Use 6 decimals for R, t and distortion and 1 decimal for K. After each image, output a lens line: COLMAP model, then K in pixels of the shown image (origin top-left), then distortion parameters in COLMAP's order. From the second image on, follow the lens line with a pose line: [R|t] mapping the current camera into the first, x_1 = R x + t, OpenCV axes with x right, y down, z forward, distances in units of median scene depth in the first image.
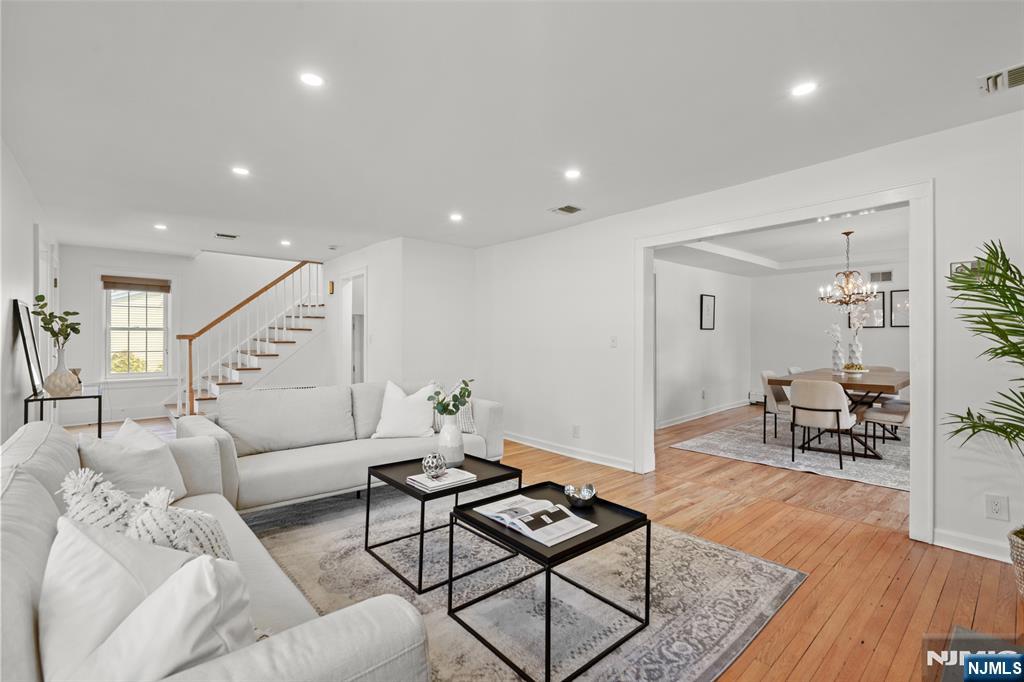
lens RADIAL K [[464.8, 0, 514.3], [0, 464.8, 338.4], [0, 0, 1]] dist [0.008224, -0.000035]
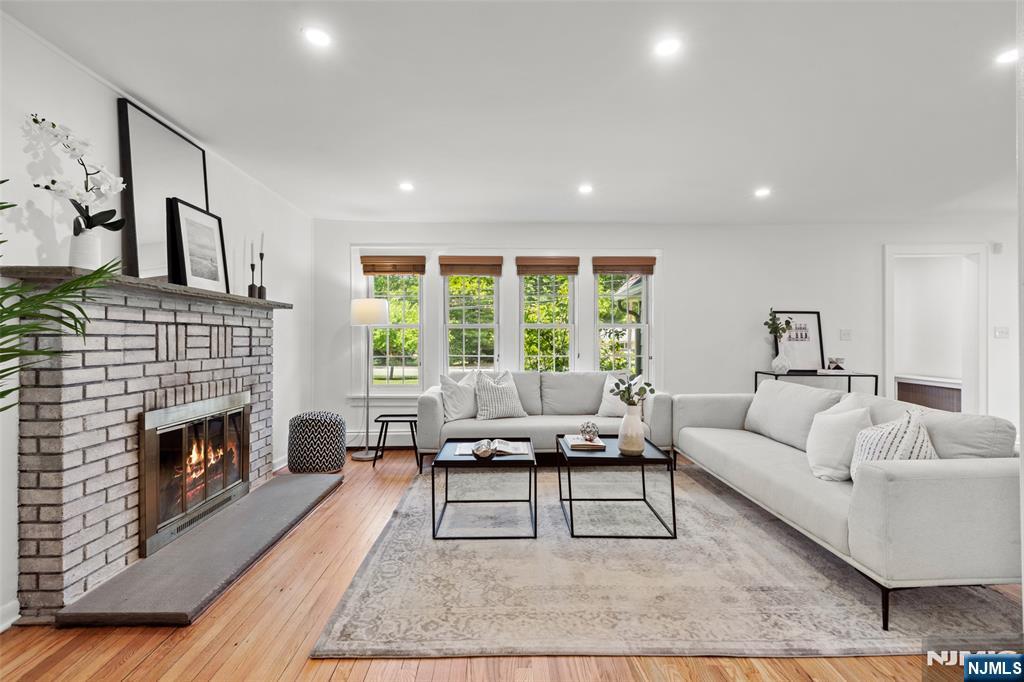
lens RADIAL K [[464.8, 0, 507.9], [0, 464.8, 337.2], [0, 0, 1]] dist [0.008224, -0.000035]
pose [[-0.661058, 0.001136, -0.750334, 0.507243], [-0.002079, 0.999992, 0.003345, 0.003594], [0.750332, 0.003771, -0.661051, 0.894844]]
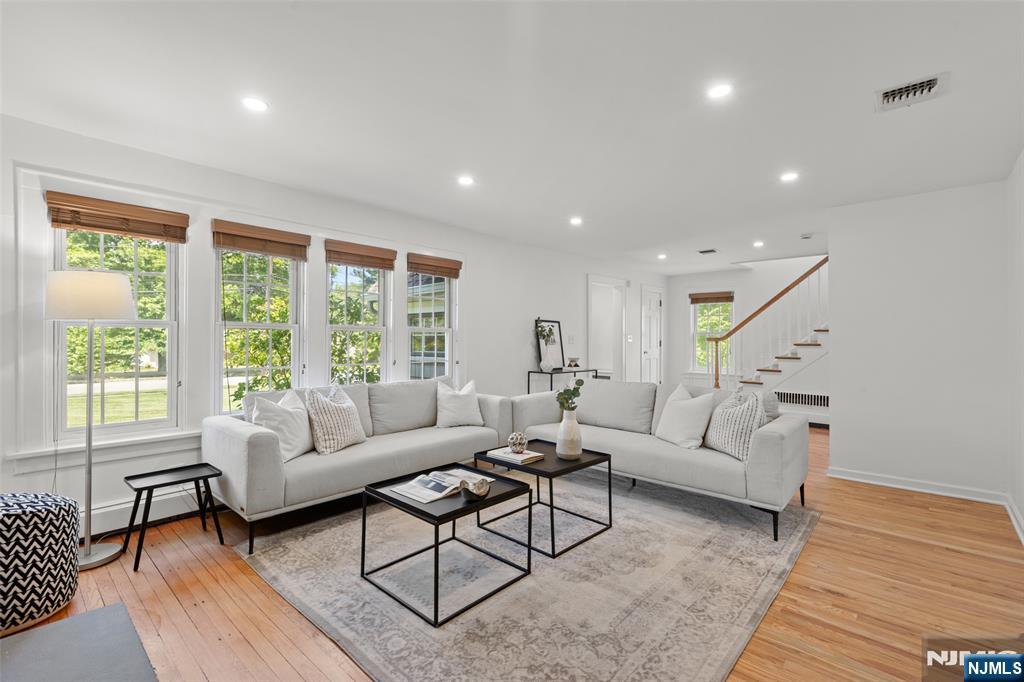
lens RADIAL K [[464.8, 0, 507.0], [0, 464.8, 340.5], [0, 0, 1]] dist [0.008224, -0.000035]
pose [[0.092402, -0.000854, -0.995721, 0.550902], [-0.003132, 0.999994, -0.001148, 0.003841], [0.995717, 0.003225, 0.092399, 0.455999]]
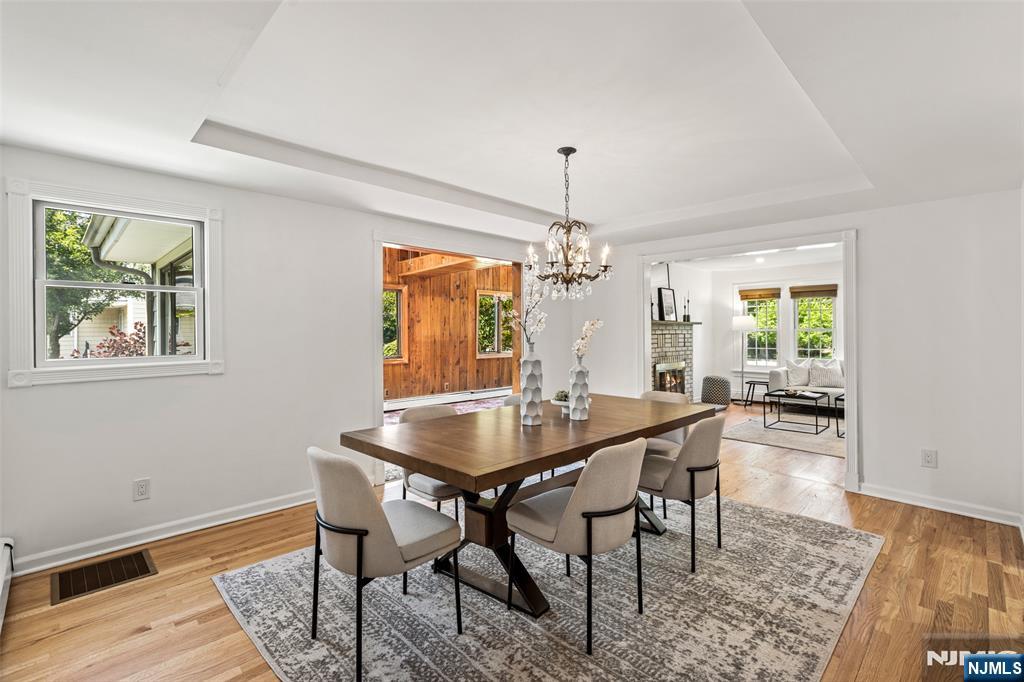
lens RADIAL K [[464.8, 0, 513.9], [0, 464.8, 334.8], [0, 0, 1]] dist [0.008224, -0.000035]
pose [[-0.998609, 0.008368, -0.052049, 0.915258], [0.007772, 0.999902, 0.011643, -0.029185], [0.052141, 0.011222, -0.998577, 1.728181]]
